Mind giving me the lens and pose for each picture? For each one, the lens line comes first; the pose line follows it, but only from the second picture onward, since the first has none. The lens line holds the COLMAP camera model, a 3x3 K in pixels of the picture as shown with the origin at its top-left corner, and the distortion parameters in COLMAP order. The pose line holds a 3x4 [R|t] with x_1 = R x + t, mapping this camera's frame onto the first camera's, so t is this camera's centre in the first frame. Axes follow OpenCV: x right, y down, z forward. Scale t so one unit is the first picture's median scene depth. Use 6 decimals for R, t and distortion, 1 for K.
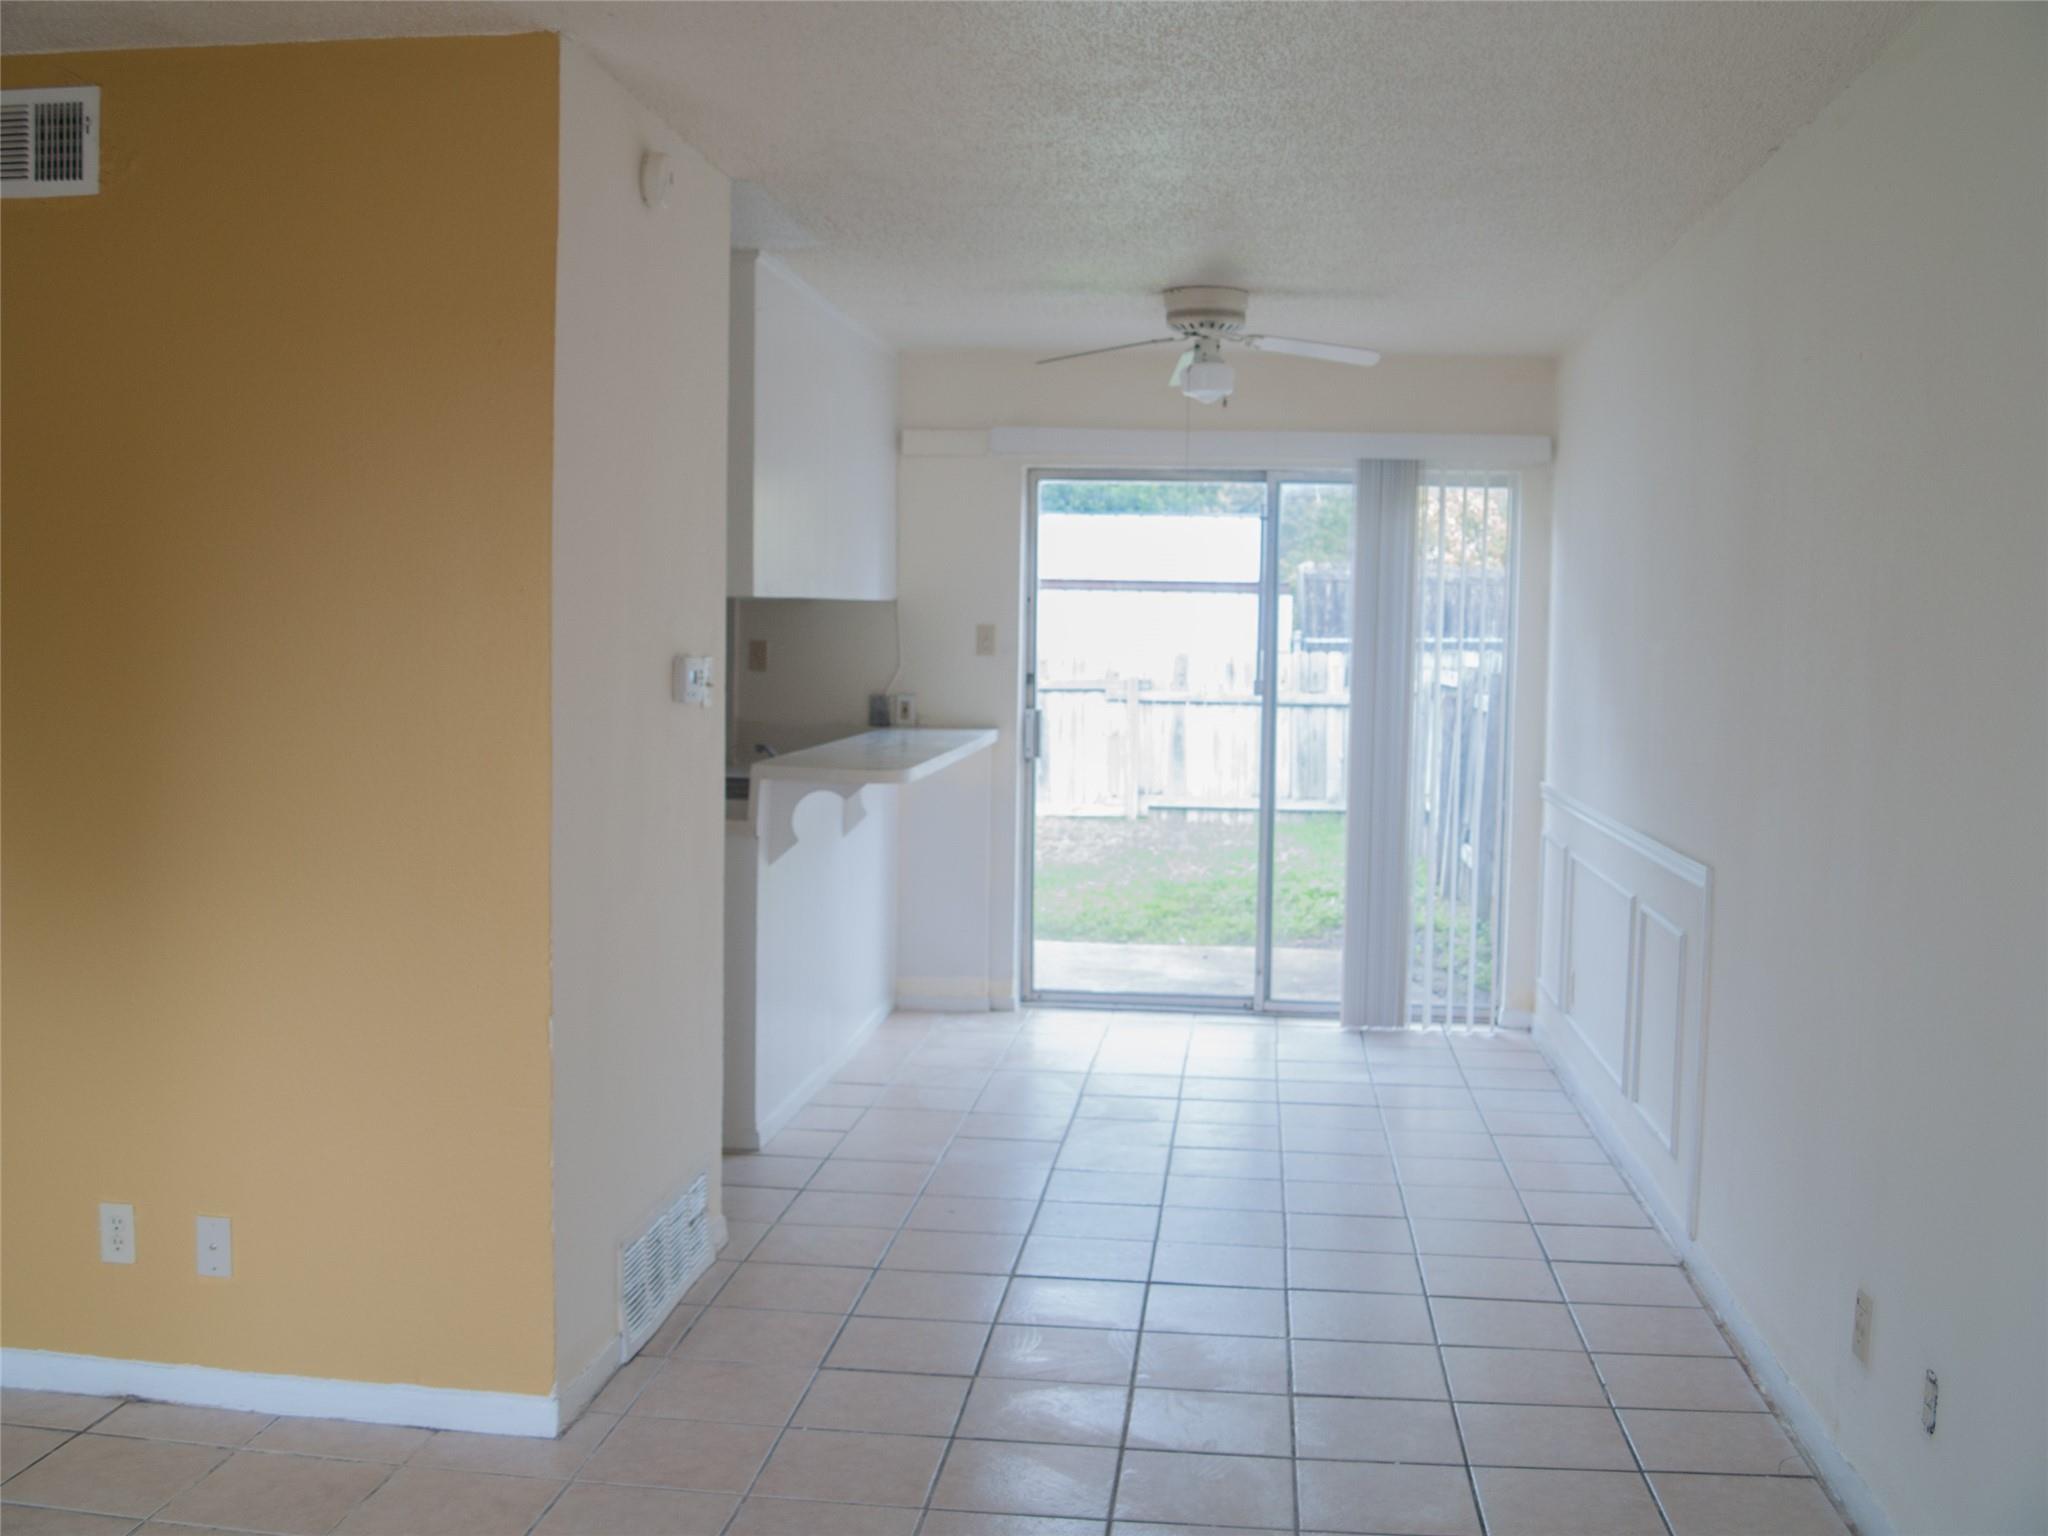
lens RADIAL K [[2105.6, 0, 1021.4], [0, 2105.6, 770.6], [0, 0, 1]] dist [-0.089501, 0.000000]
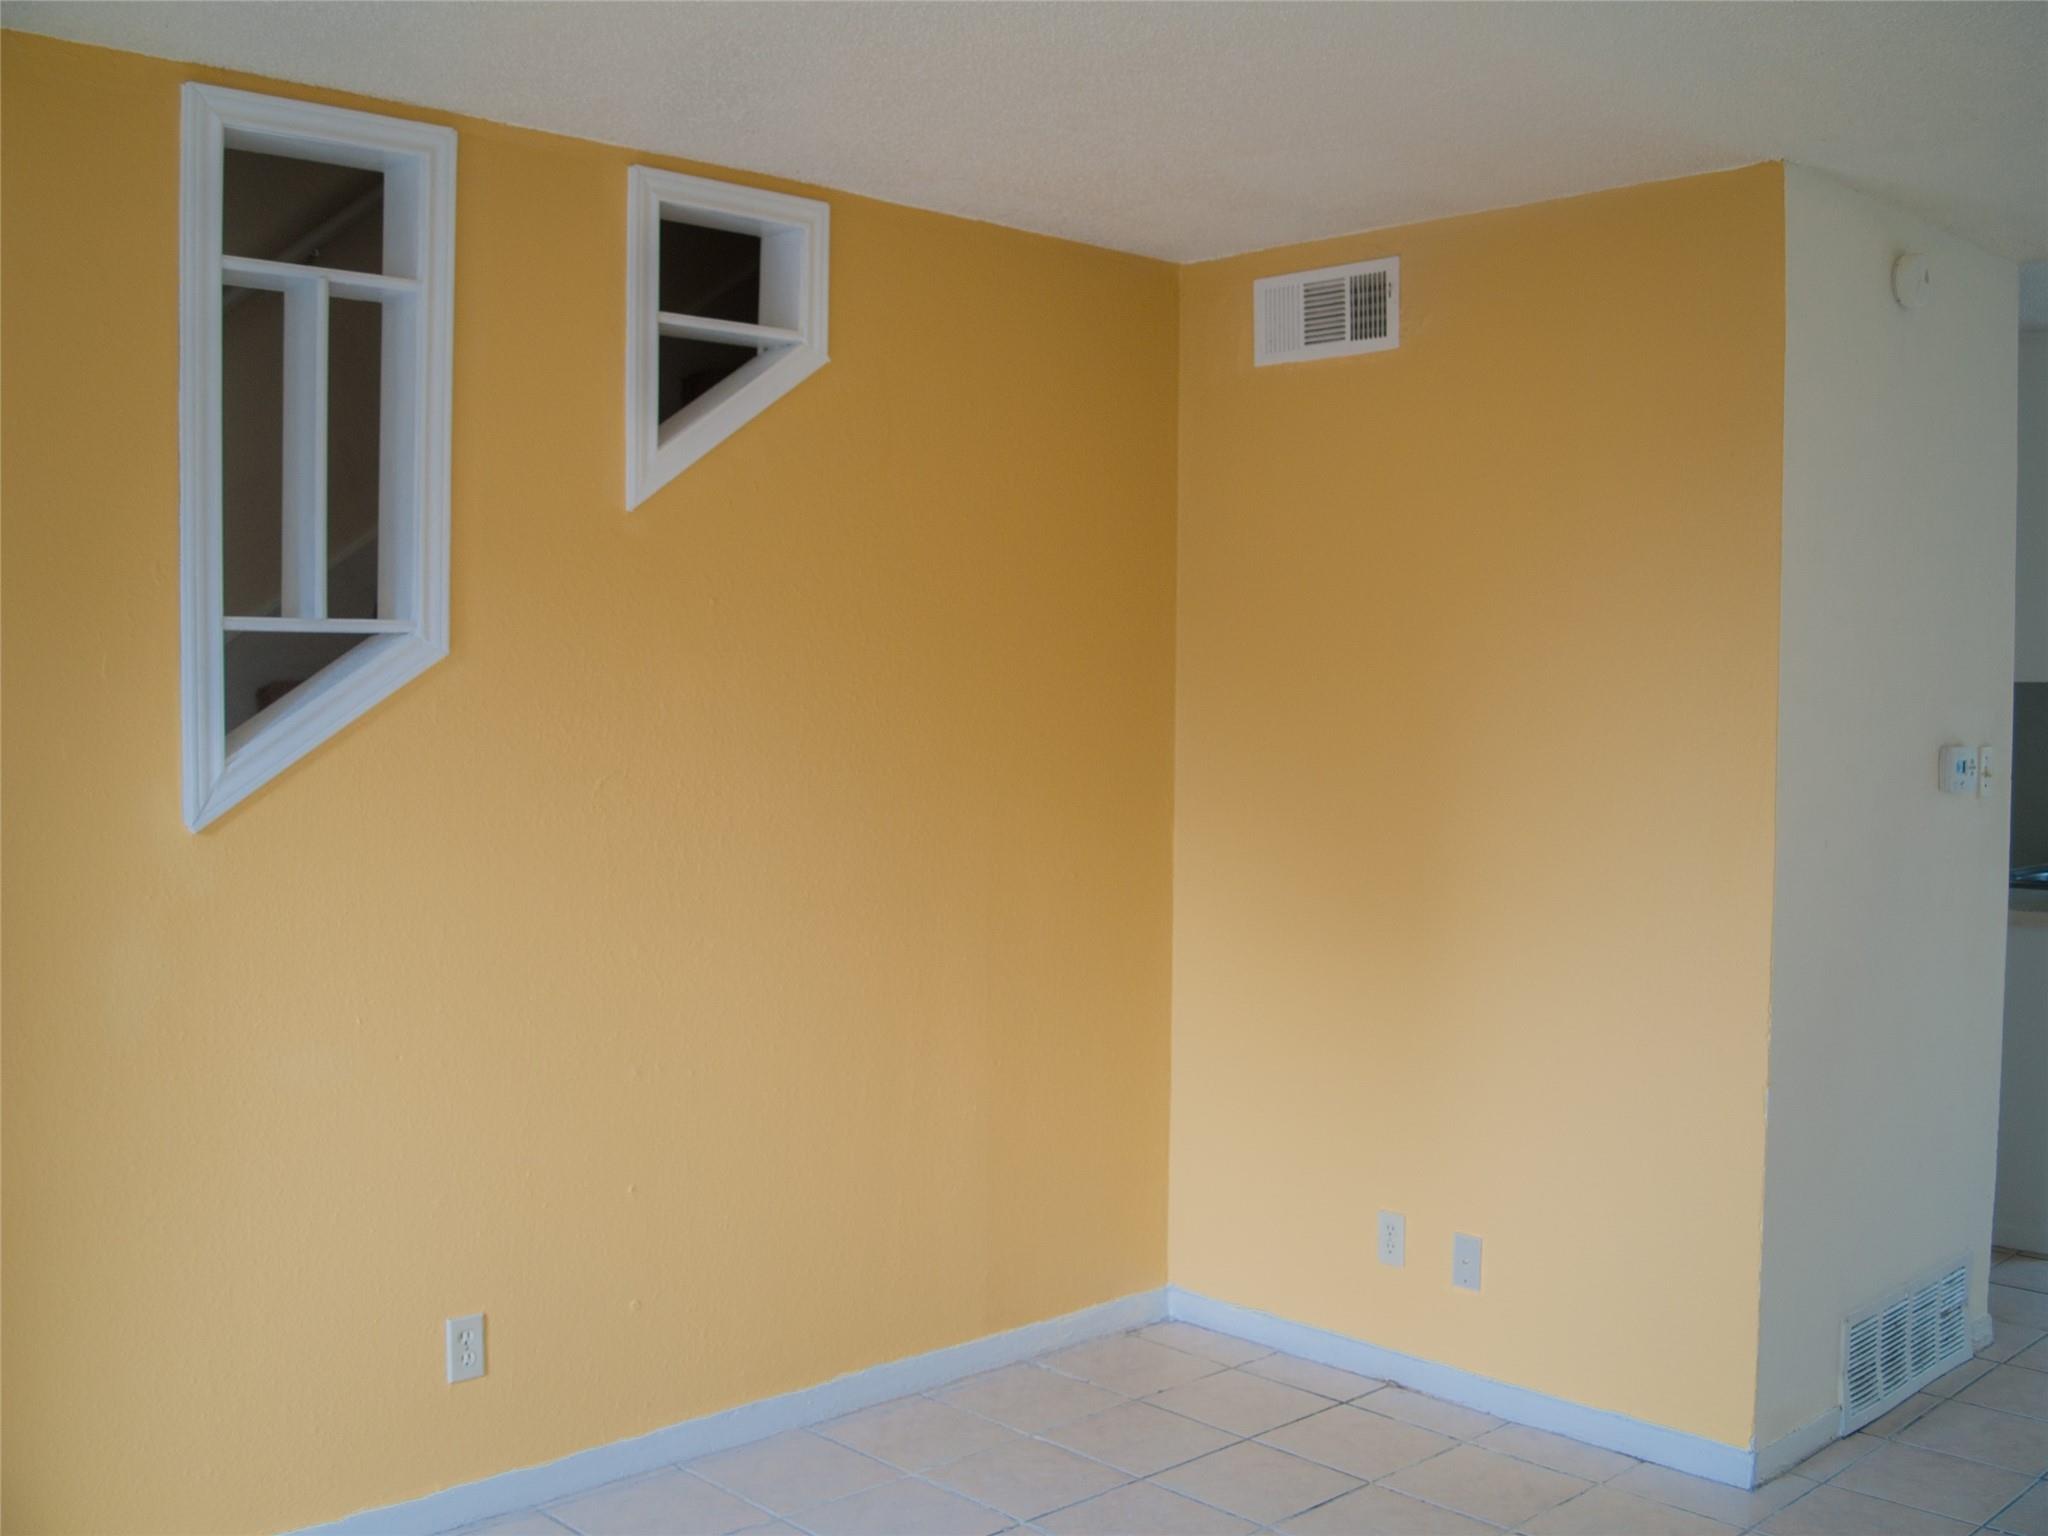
lens RADIAL K [[2105.6, 0, 1025.1], [0, 2105.6, 777.6], [0, 0, 1]] dist [-0.089501, 0.000000]
pose [[0.771947, 0.019750, -0.635380, 0.149261], [-0.037752, 0.999177, -0.014809, -0.009439], [0.634565, 0.035418, 0.772058, -0.050150]]
